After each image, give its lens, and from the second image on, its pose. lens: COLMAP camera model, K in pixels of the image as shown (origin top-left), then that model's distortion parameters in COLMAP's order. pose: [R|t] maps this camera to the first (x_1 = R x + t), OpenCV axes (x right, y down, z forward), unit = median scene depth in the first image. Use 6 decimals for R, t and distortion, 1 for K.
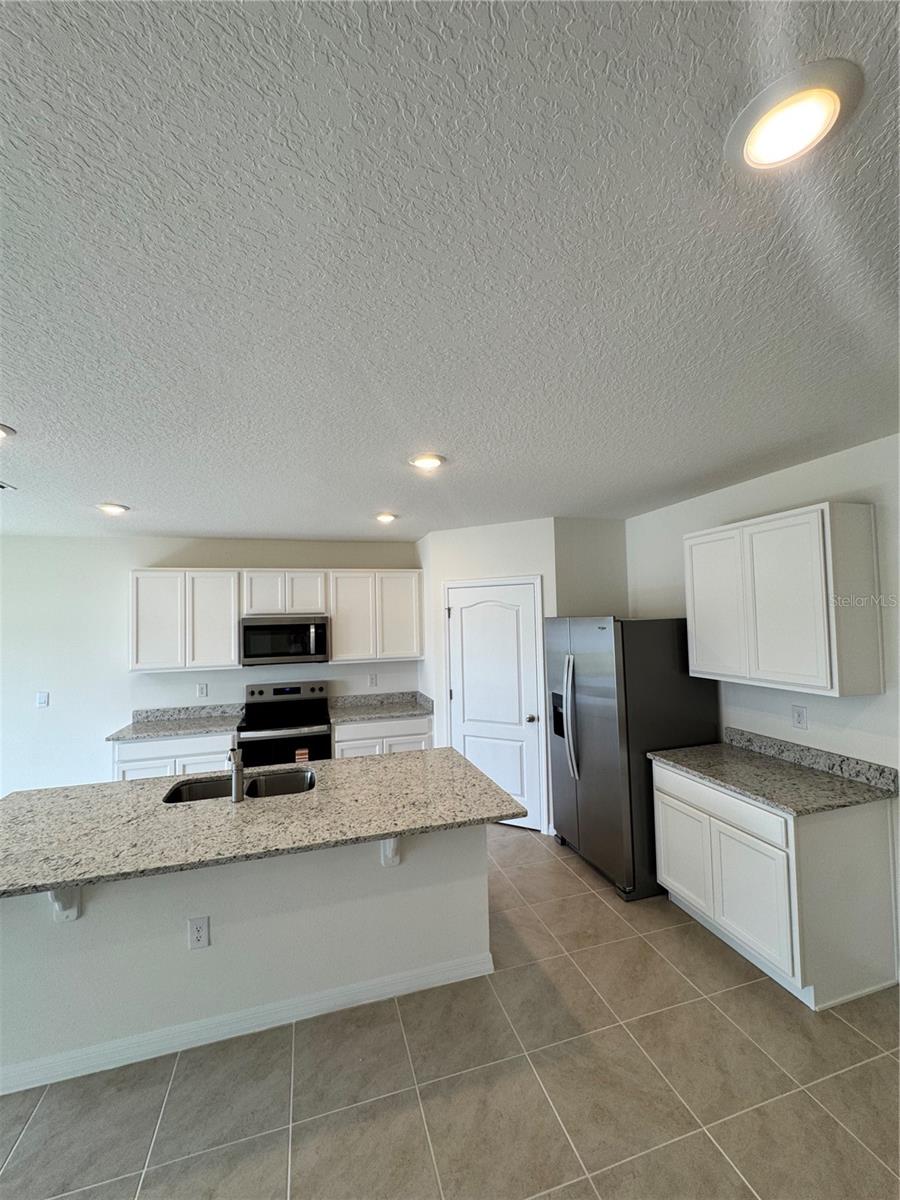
lens RADIAL K [[482.0, 0, 451.0], [0, 482.0, 599.1], [0, 0, 1]] dist [-0.002959, 0.000495]
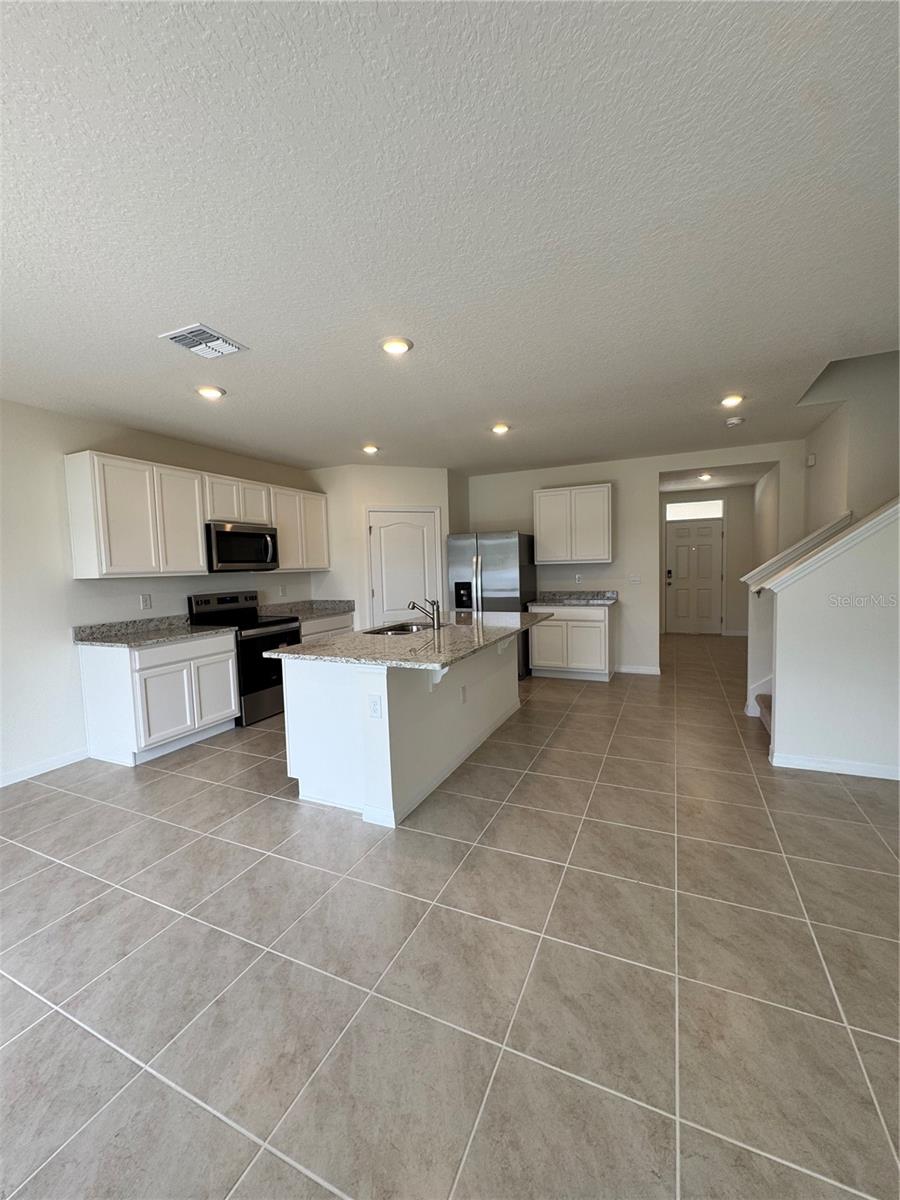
lens RADIAL K [[482.0, 0, 449.8], [0, 482.0, 598.8], [0, 0, 1]] dist [-0.002959, 0.000495]
pose [[0.663260, -0.047119, 0.746904, -0.842565], [-0.016947, 0.996814, 0.077934, 0.107706], [-0.748197, -0.064349, 0.660349, -0.023716]]
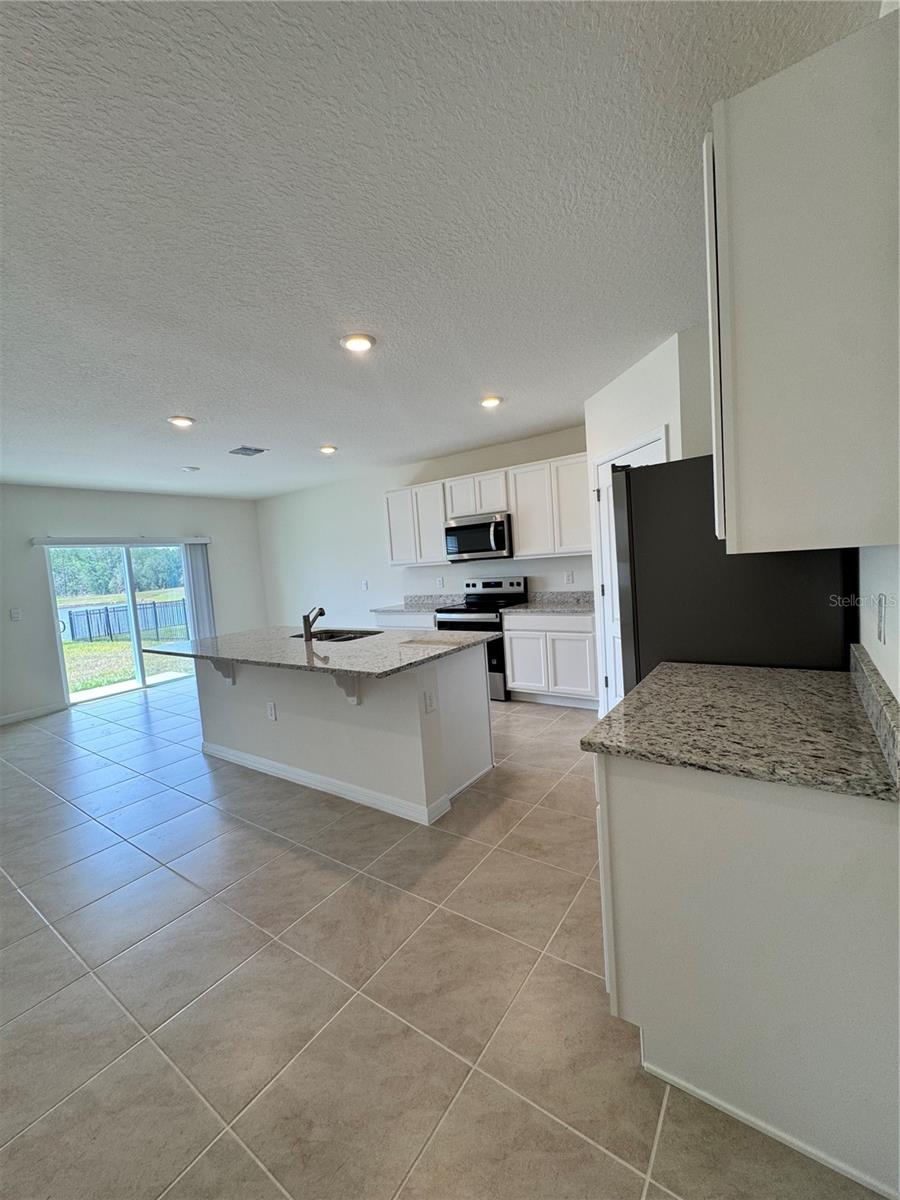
lens RADIAL K [[482.0, 0, 450.5], [0, 482.0, 601.5], [0, 0, 1]] dist [-0.002959, 0.000495]
pose [[0.619131, 0.044767, -0.784011, 0.511714], [0.087614, 0.988203, 0.125615, 0.085271], [0.780385, -0.146462, 0.607905, 0.254080]]
